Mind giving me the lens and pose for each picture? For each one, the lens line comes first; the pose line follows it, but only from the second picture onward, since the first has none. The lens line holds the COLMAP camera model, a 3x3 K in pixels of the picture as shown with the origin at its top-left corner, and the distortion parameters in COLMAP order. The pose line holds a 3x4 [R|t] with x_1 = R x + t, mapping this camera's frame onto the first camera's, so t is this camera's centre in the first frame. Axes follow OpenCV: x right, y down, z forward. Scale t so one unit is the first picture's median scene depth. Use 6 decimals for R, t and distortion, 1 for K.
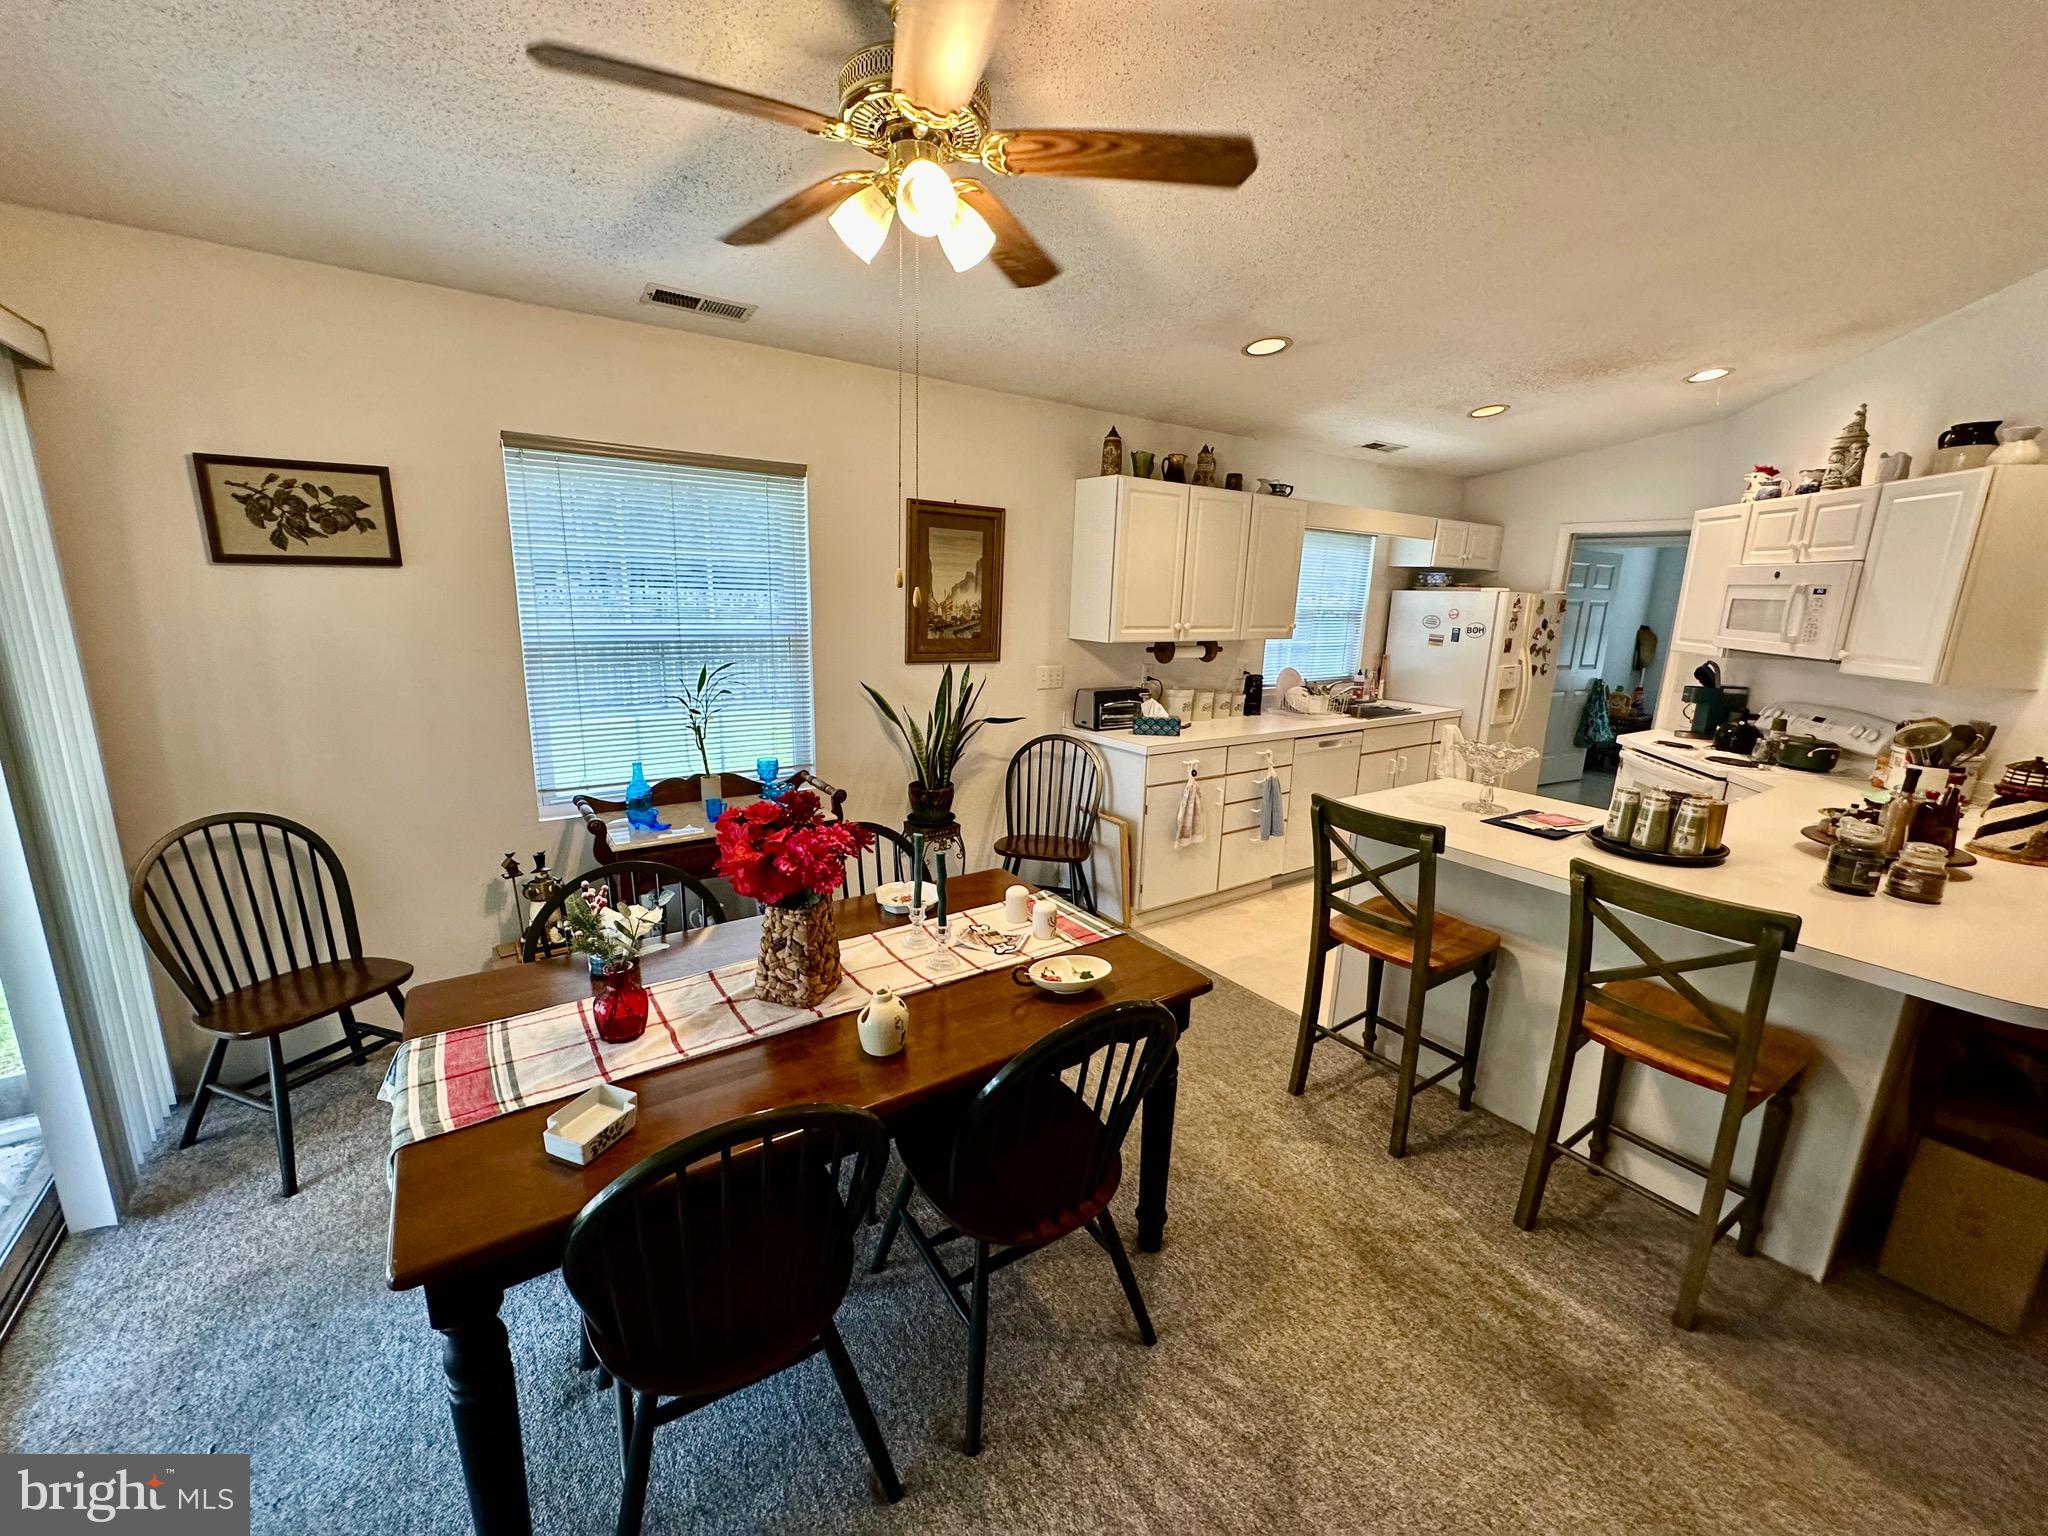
lens RADIAL K [[816.9, 0, 1024.0], [0, 816.9, 768.0], [0, 0, 1]] dist [0.001213, 0.000161]
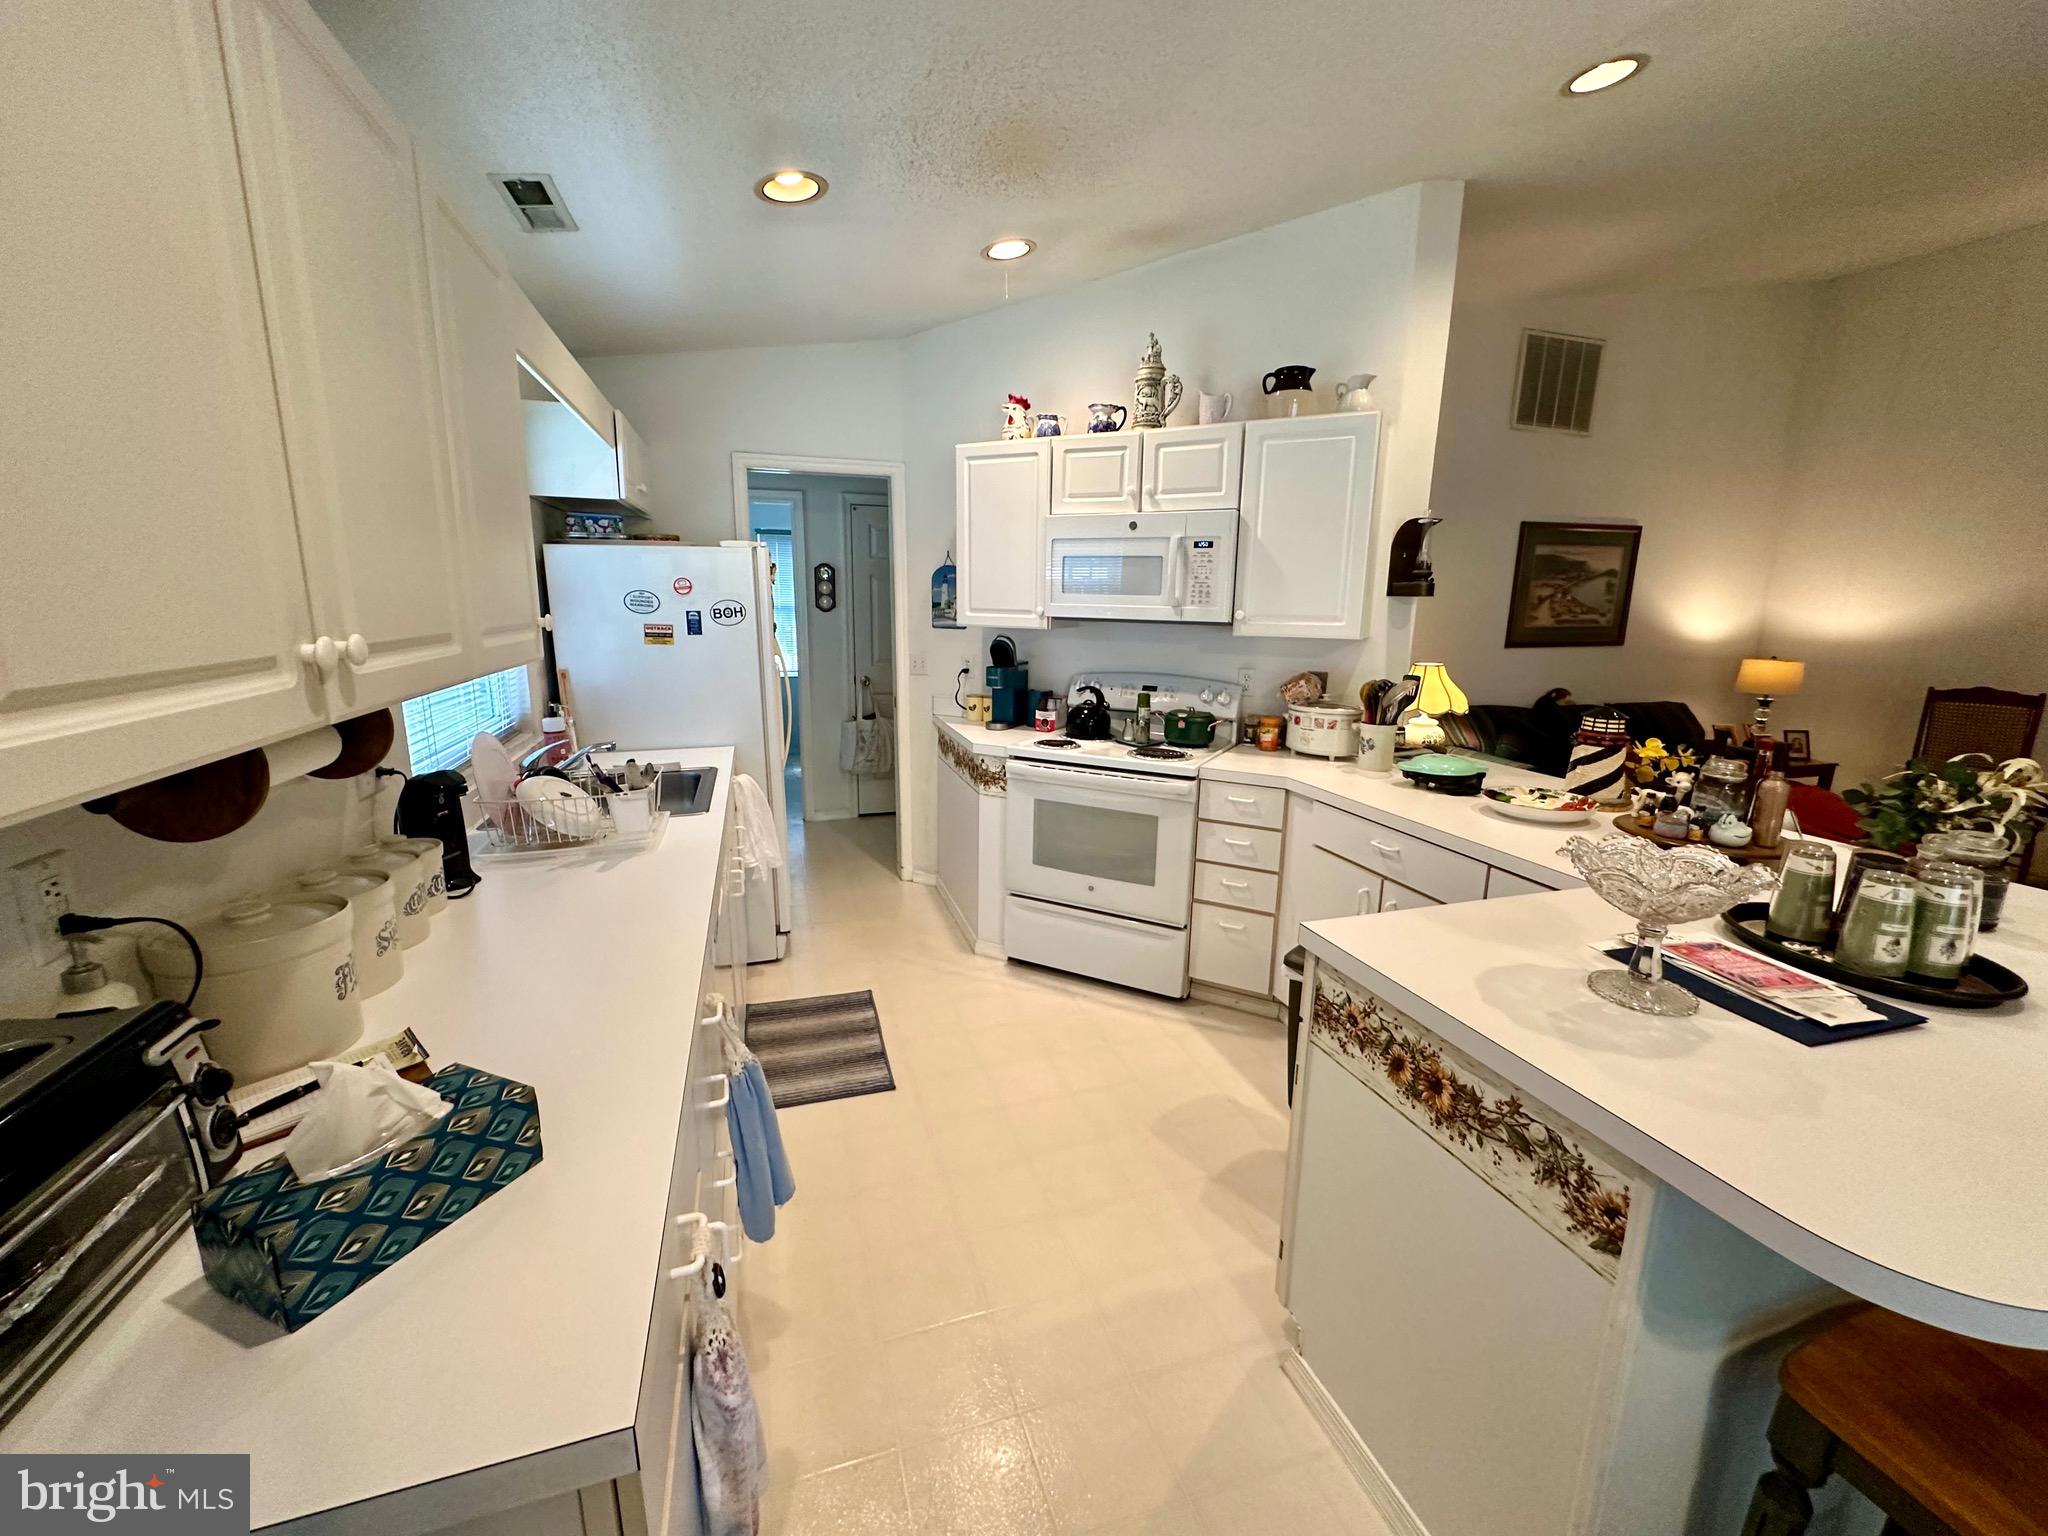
lens RADIAL K [[816.9, 0, 1024.0], [0, 816.9, 768.0], [0, 0, 1]] dist [0.001213, 0.000161]
pose [[0.296005, -0.227028, 0.927814, 0.047126], [0.206512, 0.963581, 0.169895, -0.140369], [-0.932595, 0.141315, 0.332109, 0.745998]]
